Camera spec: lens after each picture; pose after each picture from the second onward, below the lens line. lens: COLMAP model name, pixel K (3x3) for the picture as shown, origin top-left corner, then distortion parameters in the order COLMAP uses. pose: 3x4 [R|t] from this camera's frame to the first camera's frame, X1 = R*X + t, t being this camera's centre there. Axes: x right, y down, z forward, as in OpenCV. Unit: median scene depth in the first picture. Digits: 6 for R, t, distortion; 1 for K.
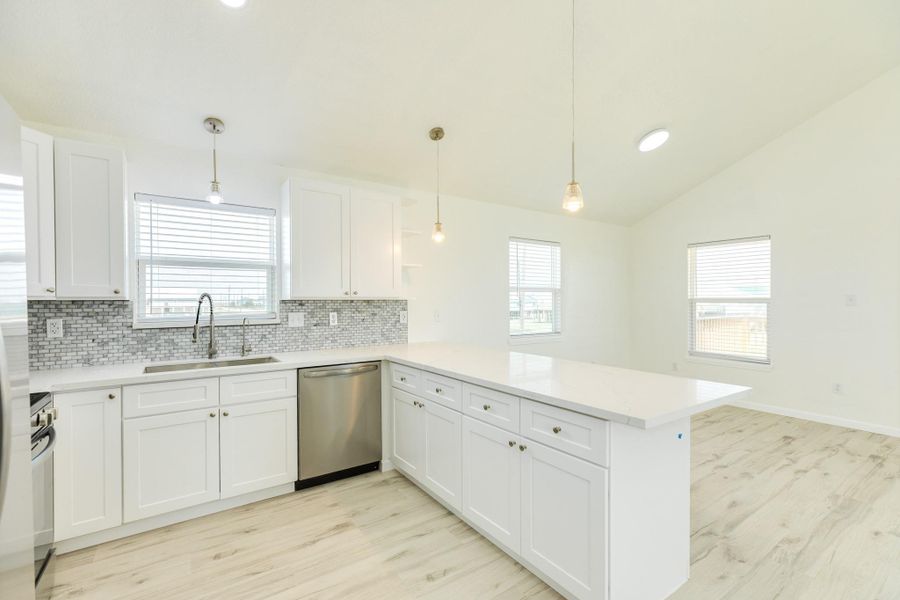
lens RADIAL K [[402.1, 0, 450.0], [0, 402.1, 300.0], [0, 0, 1]] dist [0.006025, -0.000045]
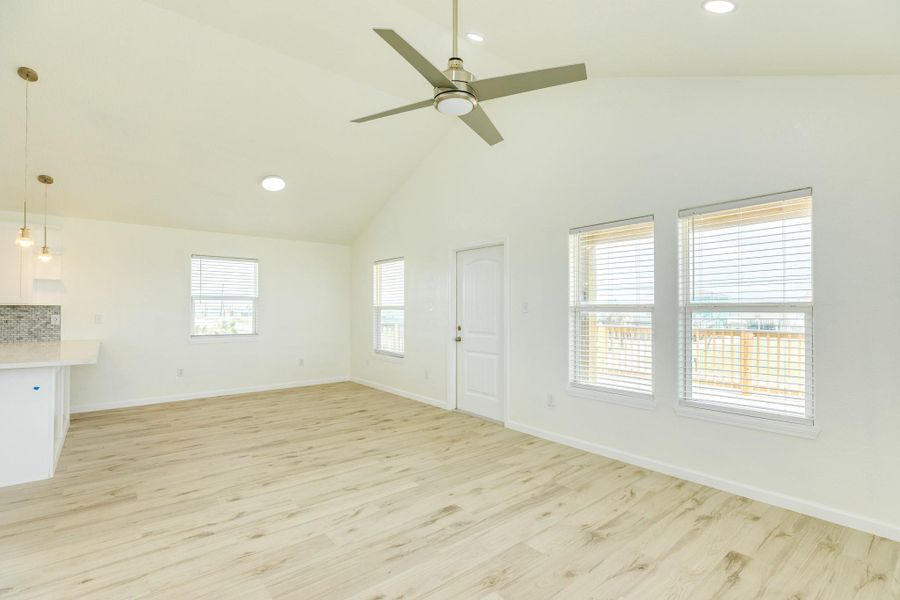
lens RADIAL K [[418.3, 0, 449.4], [0, 418.3, 307.0], [0, 0, 1]] dist [-0.004430, -0.000062]
pose [[0.996800, 0.004110, 0.079826, 1.079835], [-0.003848, 0.999987, -0.003434, 0.003435], [-0.079839, 0.003116, 0.996803, -0.418293]]
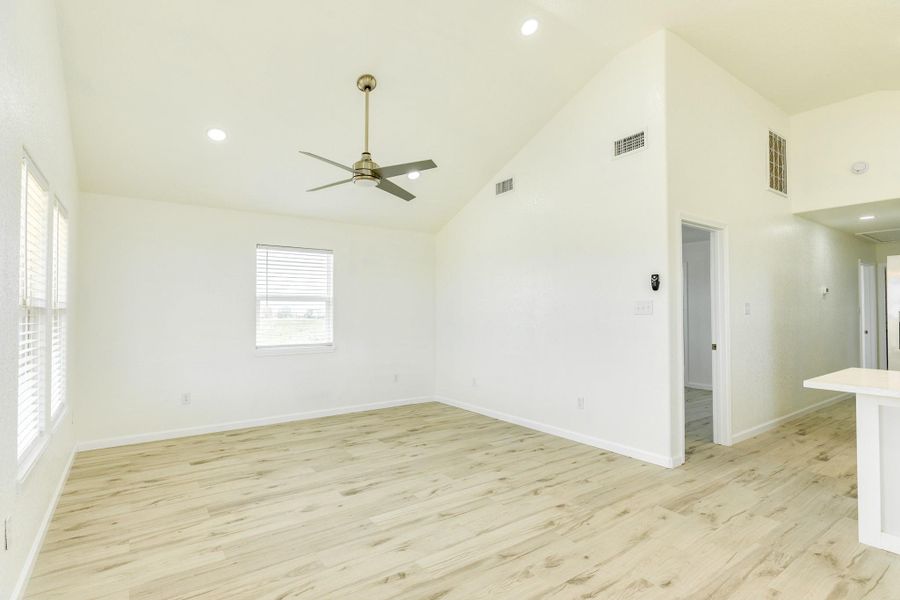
lens RADIAL K [[443.2, 0, 450.0], [0, 443.2, 300.0], [0, 0, 1]] dist [0.000469, 0.000250]
pose [[-0.999920, 0.003470, -0.012201, 0.955291], [0.003791, 0.999645, -0.026375, 0.005250], [0.012105, -0.026419, -0.999578, 1.219770]]
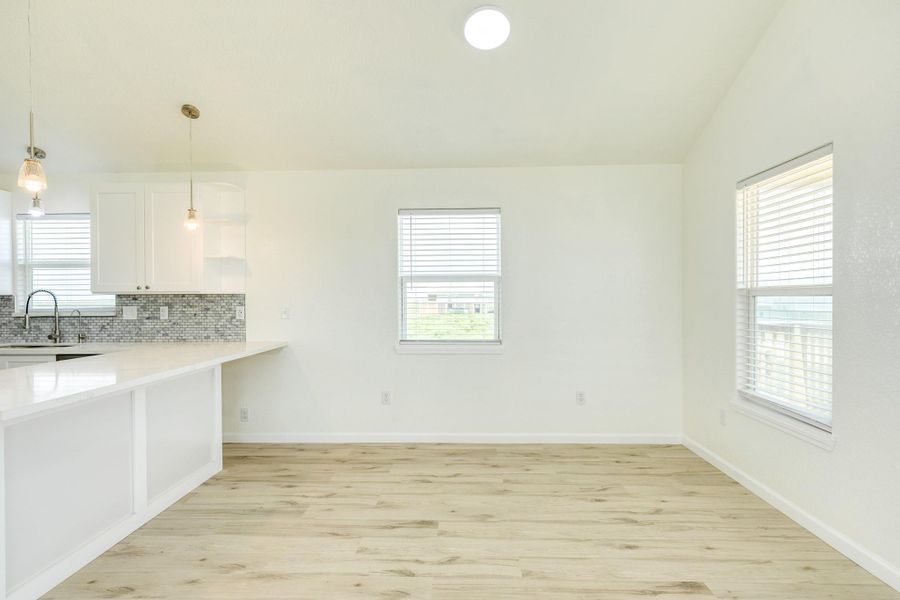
lens RADIAL K [[497.6, 0, 448.0], [0, 497.6, 303.7], [0, 0, 1]] dist [0.011322, 0.000431]
pose [[0.798525, 0.005294, -0.601938, 1.023720], [0.004818, 0.999873, 0.015185, 0.007287], [0.601942, -0.015026, 0.798398, 0.406083]]
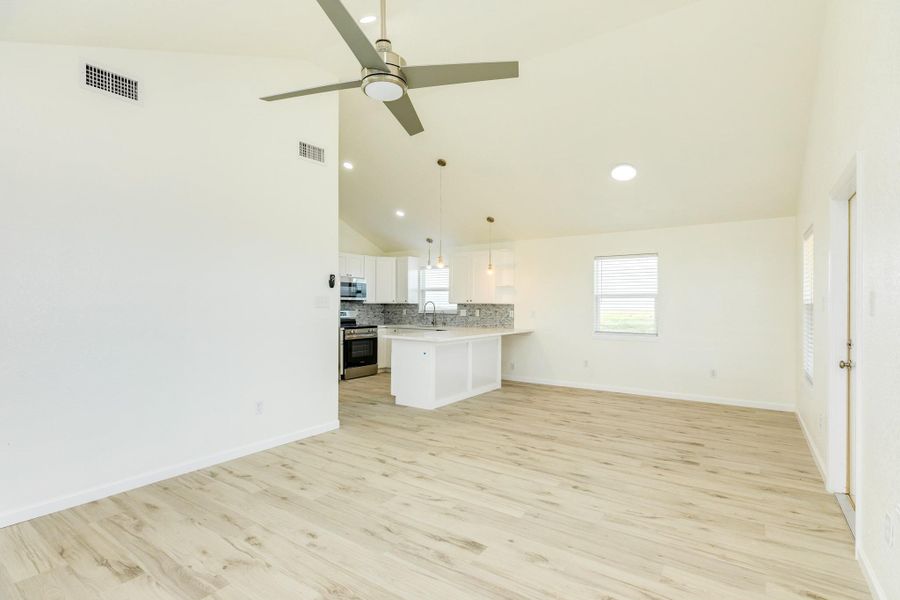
lens RADIAL K [[437.4, 0, 447.3], [0, 437.4, 302.0], [0, 0, 1]] dist [-0.001730, -0.000259]
pose [[0.344450, -0.003771, -0.938797, 1.741619], [-0.005685, 0.999965, -0.006103, 0.004347], [0.938788, 0.007439, 0.344416, 0.065161]]
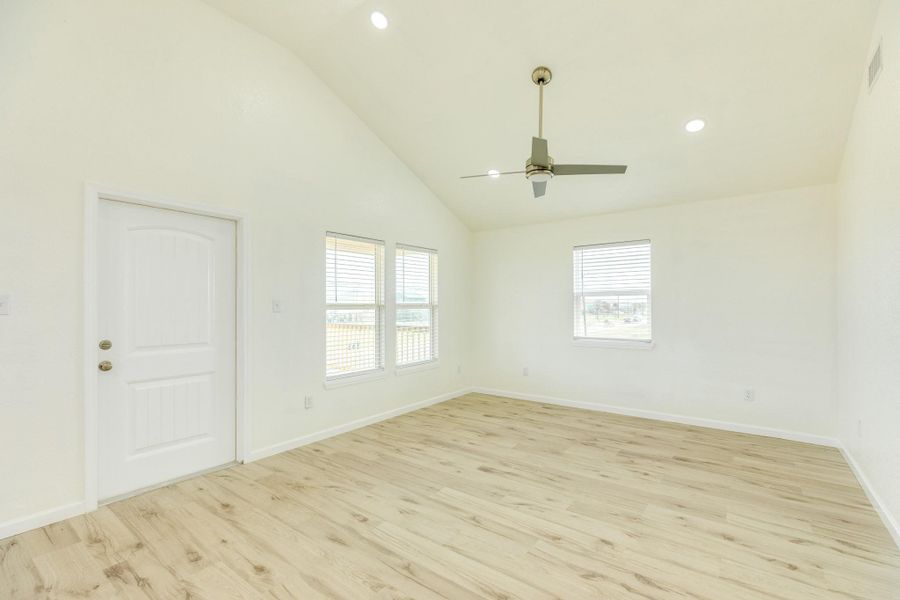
lens RADIAL K [[402.1, 0, 450.0], [0, 402.1, 300.0], [0, 0, 1]] dist [0.006025, -0.000045]
pose [[-0.308694, 0.020518, 0.950940, 0.316531], [0.004086, 0.999787, -0.020246, 0.007922], [-0.951153, -0.002364, -0.308712, 0.677355]]
